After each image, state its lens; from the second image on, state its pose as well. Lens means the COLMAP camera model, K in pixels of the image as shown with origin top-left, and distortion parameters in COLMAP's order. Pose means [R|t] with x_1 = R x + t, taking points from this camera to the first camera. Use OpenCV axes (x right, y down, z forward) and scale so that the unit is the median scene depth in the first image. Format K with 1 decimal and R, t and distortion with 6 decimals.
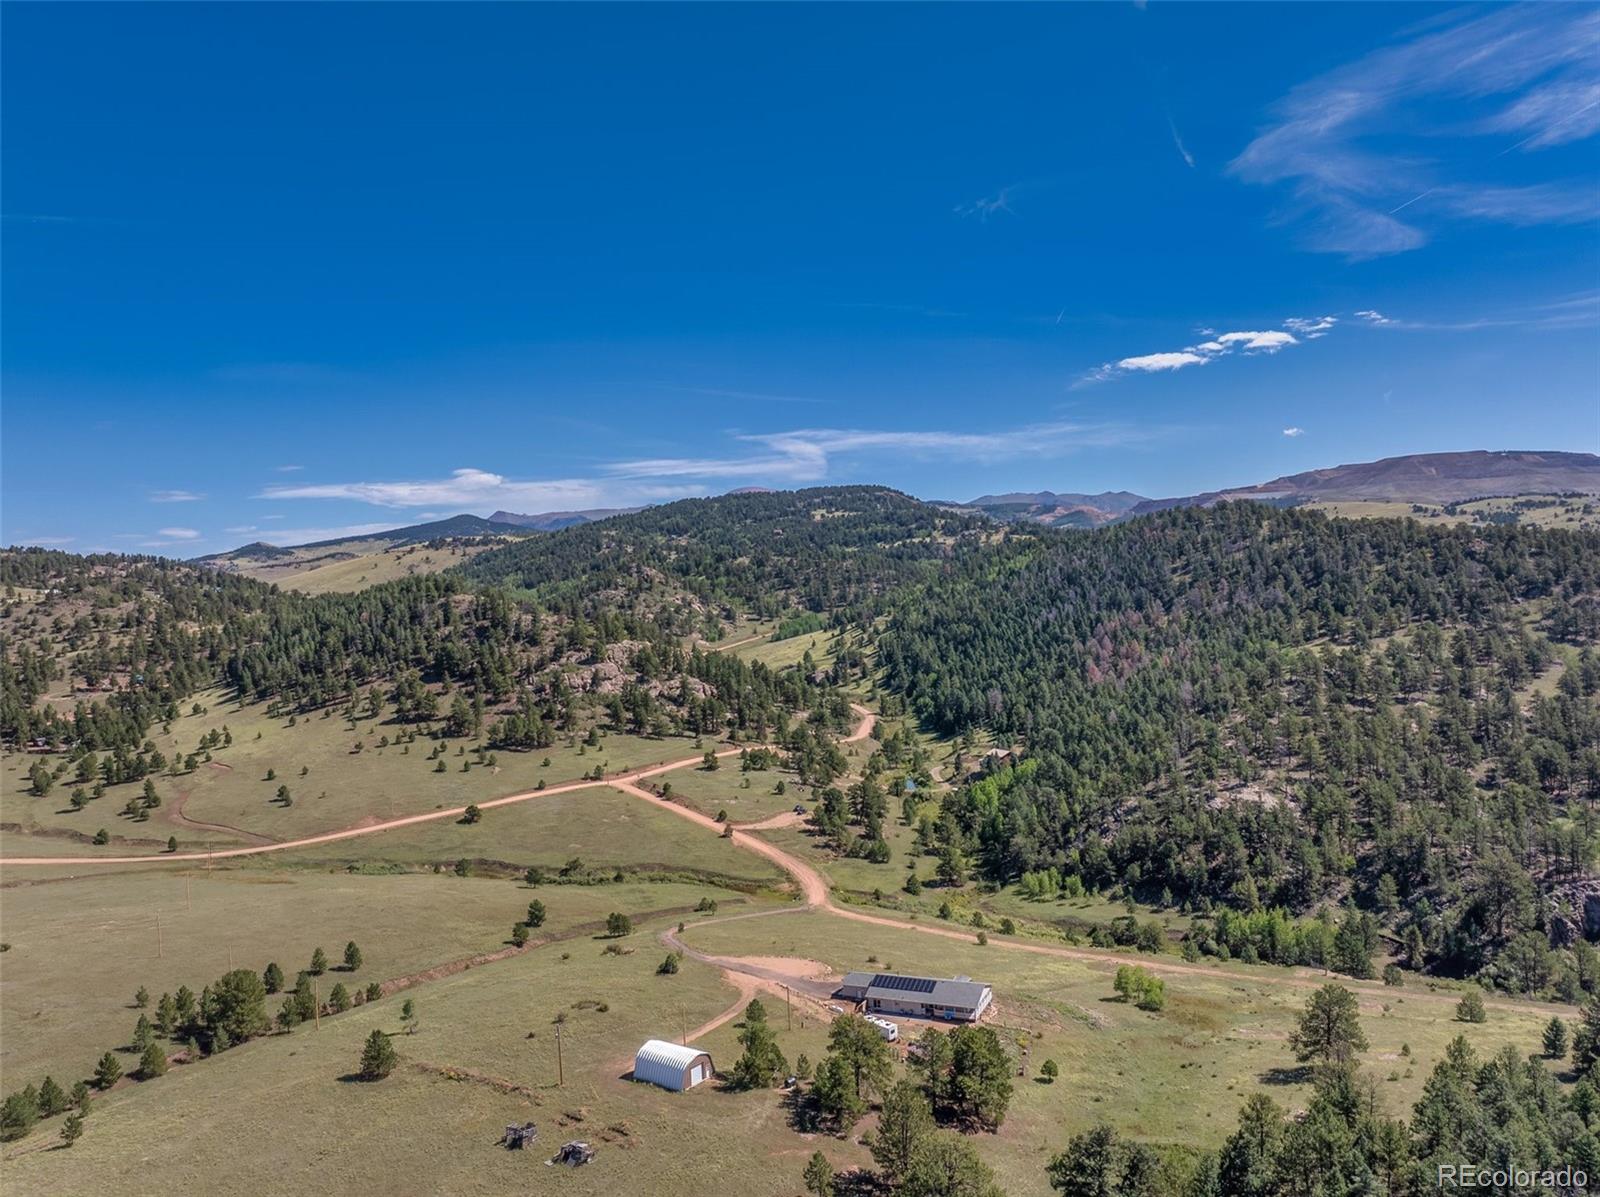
lens RADIAL K [[1164.4, 0, 803.7], [0, 1164.4, 600.5], [0, 0, 1]] dist [-0.030873, -0.009367]
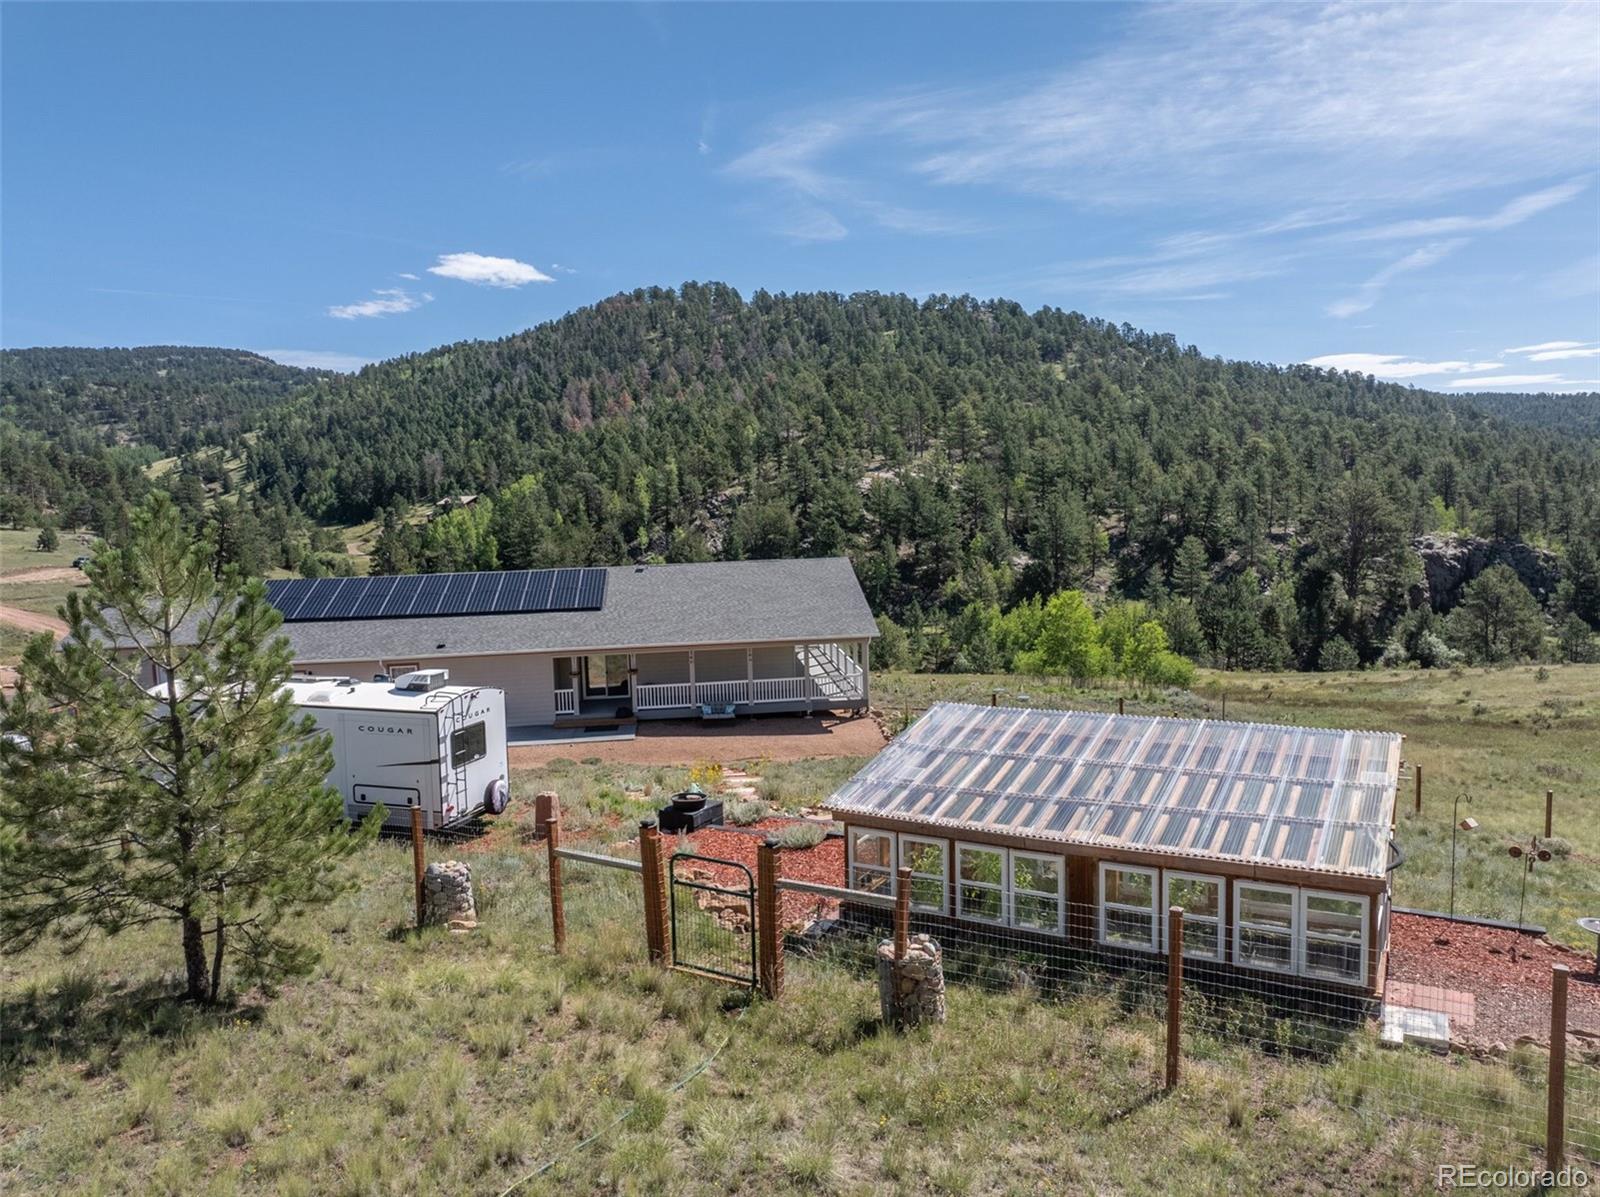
lens RADIAL K [[1117.6, 0, 808.0], [0, 1117.6, 599.8], [0, 0, 1]] dist [-0.032852, -0.010528]
pose [[0.861768, -0.035568, 0.506055, 0.019748], [0.004411, 0.998027, 0.062633, 0.130433], [-0.507284, -0.051743, 0.860224, 0.332236]]
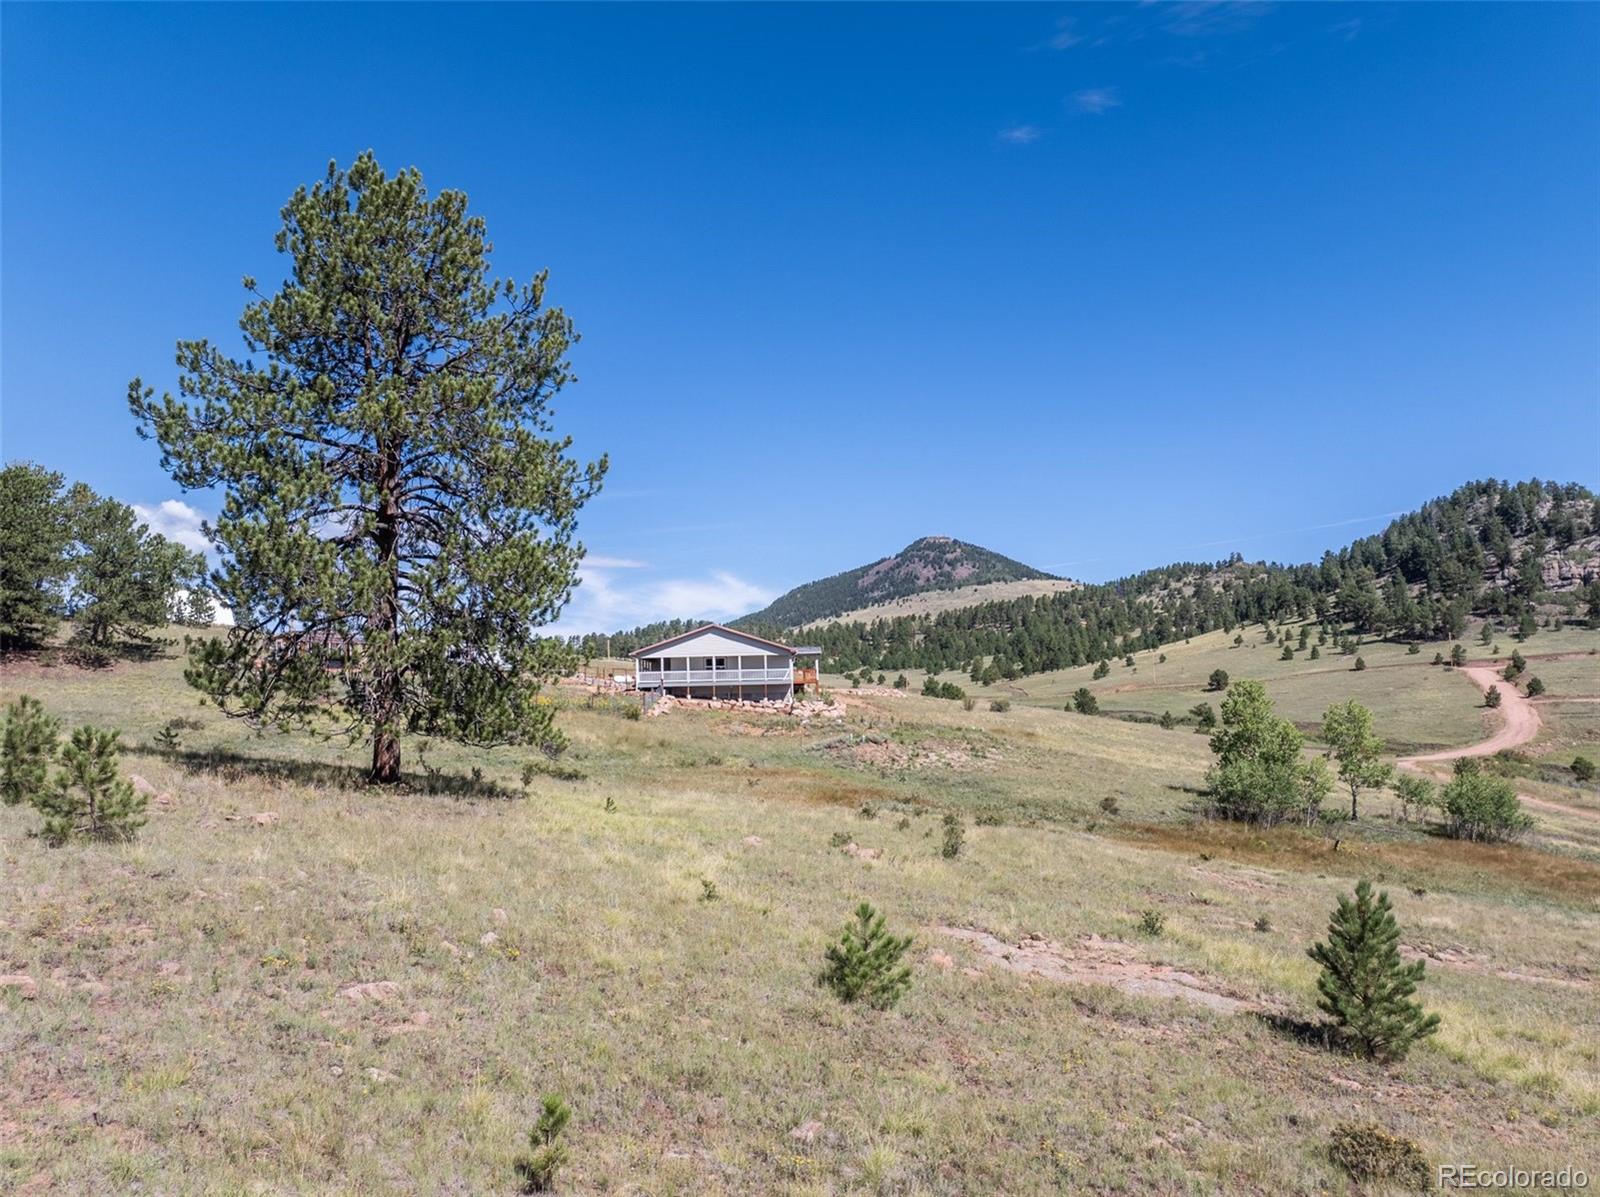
lens RADIAL K [[1117.6, 0, 808.0], [0, 1117.6, 599.8], [0, 0, 1]] dist [-0.032852, -0.010528]
pose [[0.406068, -0.049893, -0.912480, 0.212345], [-0.016946, 0.997926, -0.062107, 0.138507], [0.913686, 0.040682, 0.404380, 0.348719]]
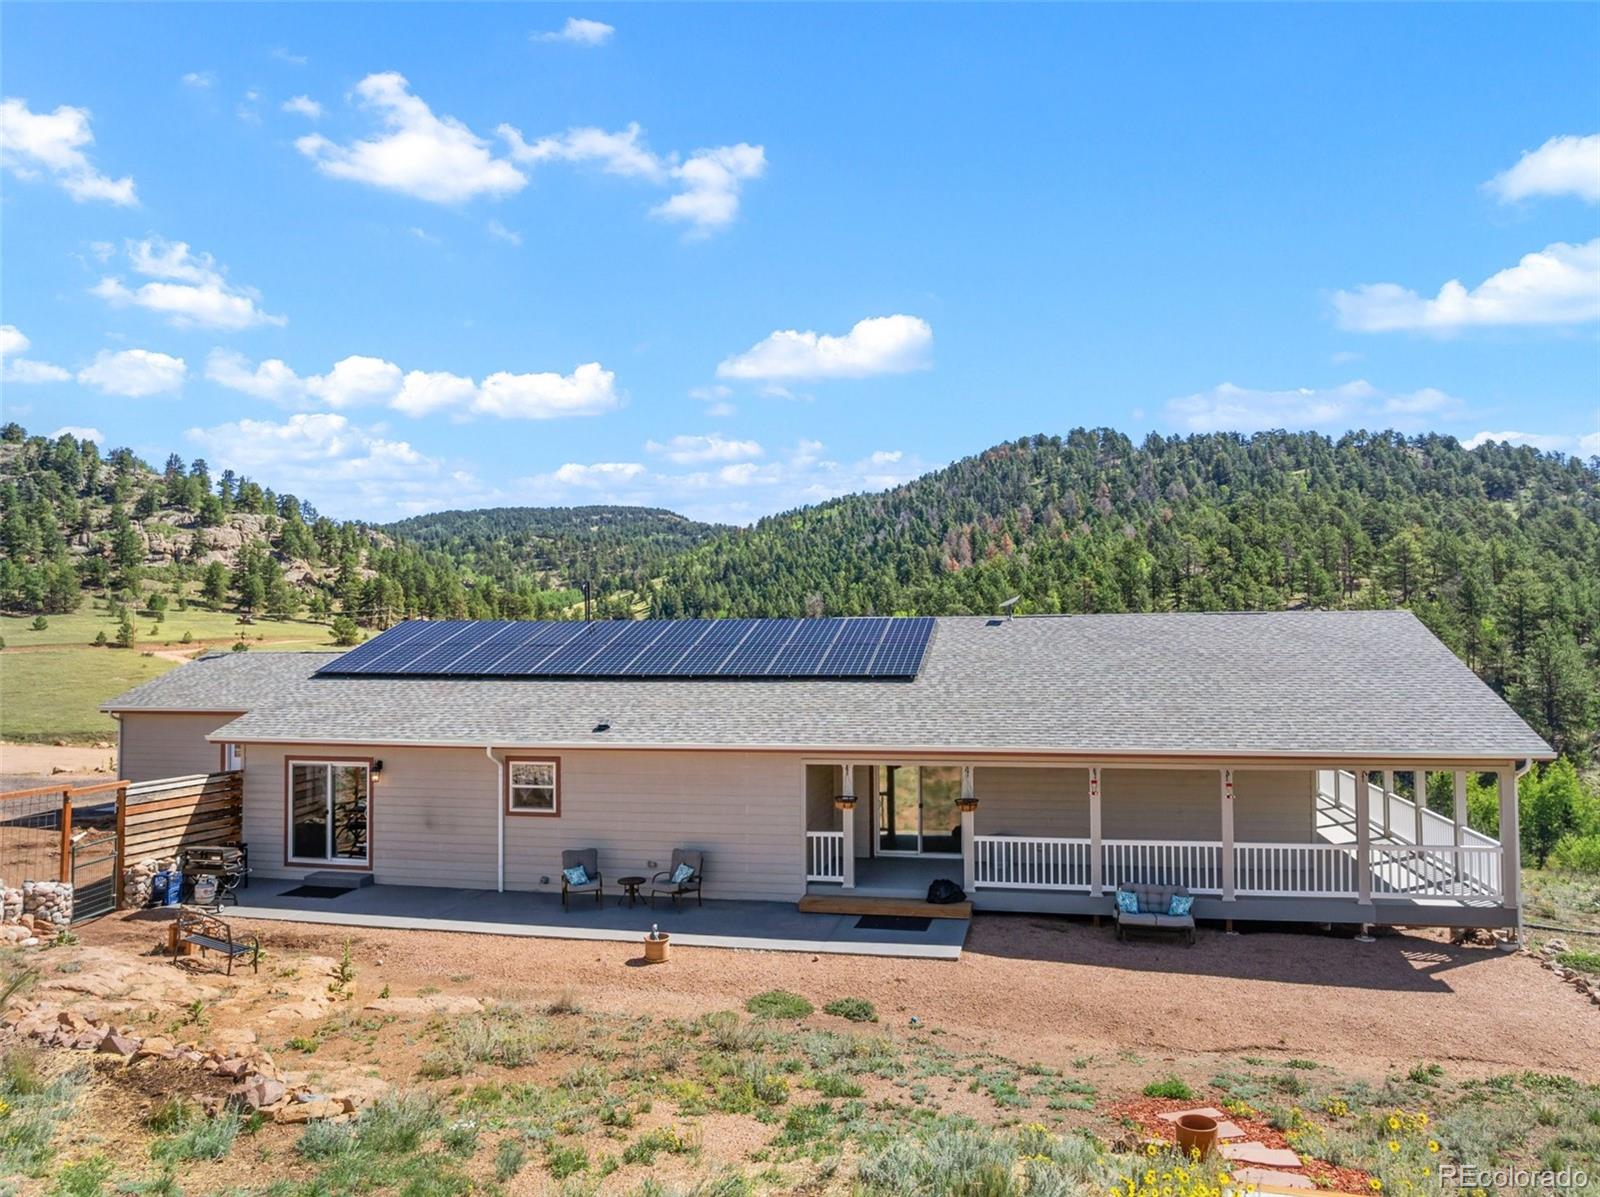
lens RADIAL K [[1117.6, 0, 808.0], [0, 1117.6, 599.8], [0, 0, 1]] dist [-0.032852, -0.010528]
pose [[0.980221, 0.044775, 0.192774, 0.033429], [-0.031457, 0.996937, -0.071603, 0.135412], [-0.195390, 0.064122, 0.978627, 0.363969]]
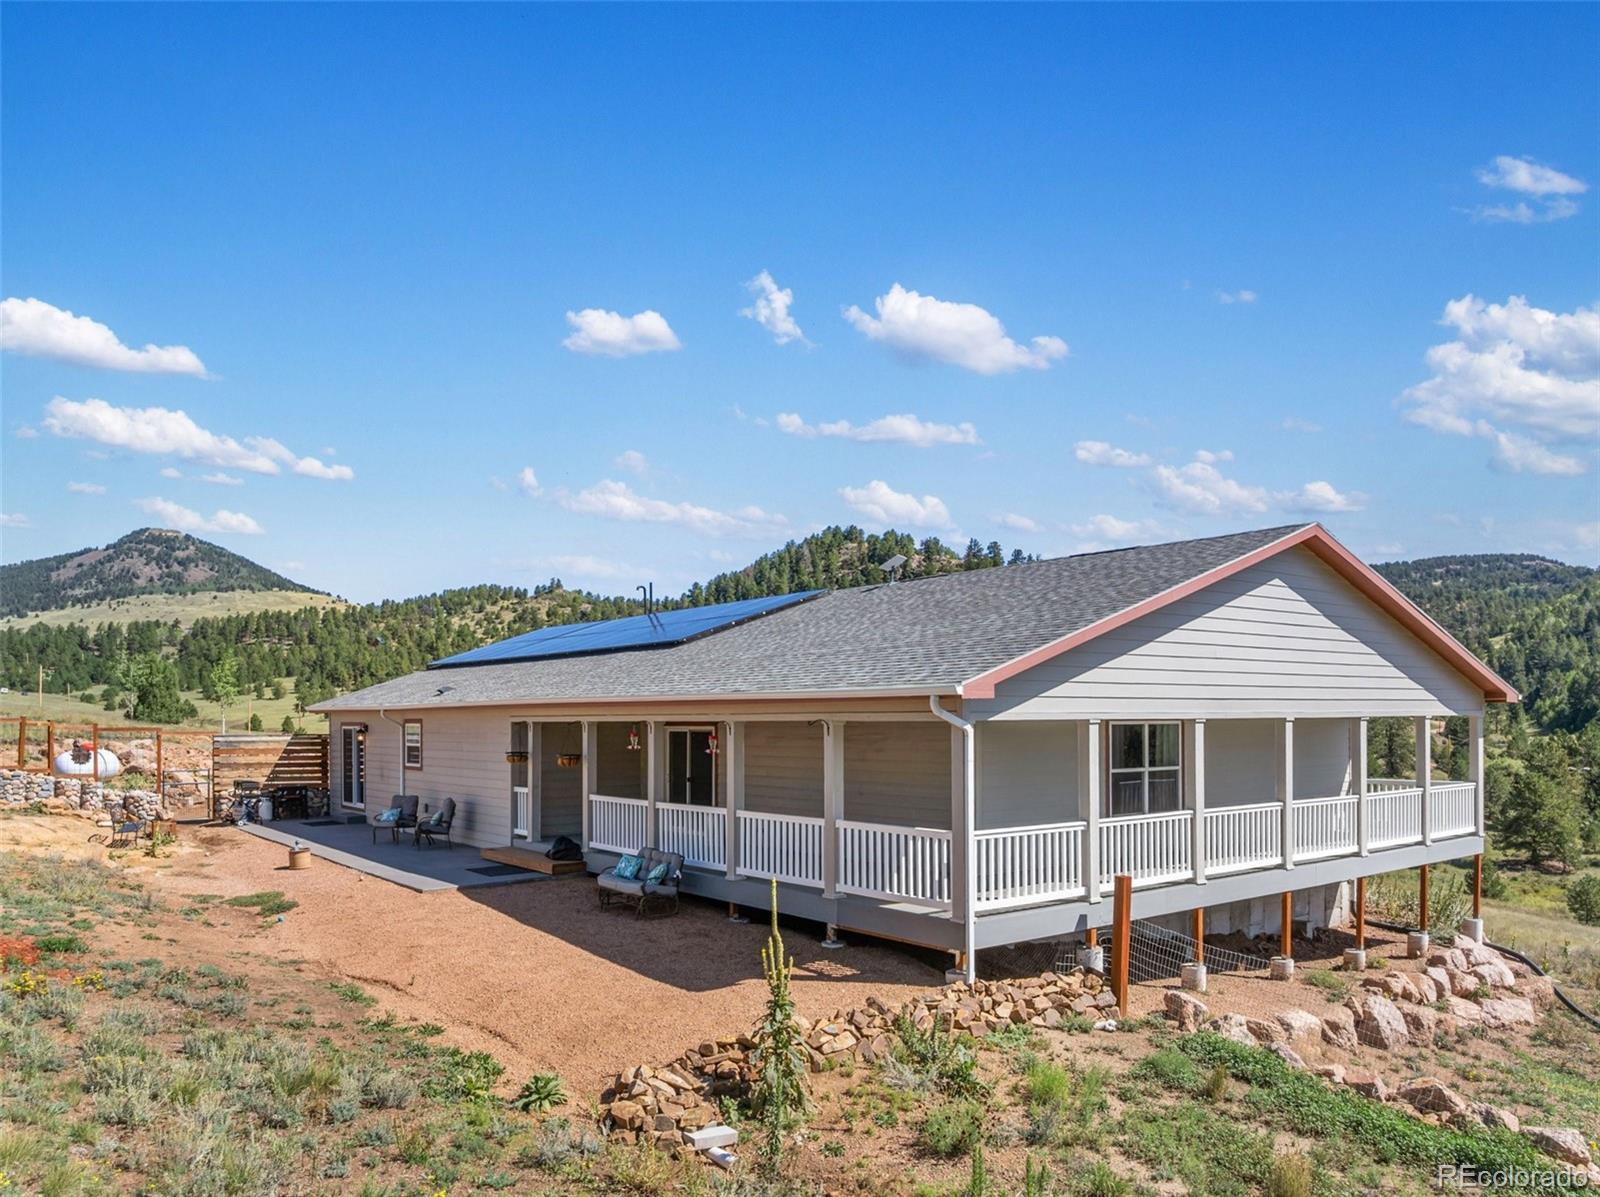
lens RADIAL K [[1158.1, 0, 809.1], [0, 1158.1, 700.7], [0, 0, 1]] dist [-0.035231, -0.000708]
pose [[0.873775, 0.031427, -0.485314, 0.065768], [-0.046023, 0.998775, -0.018184, 0.137528], [0.484148, 0.038224, 0.874151, 0.370120]]
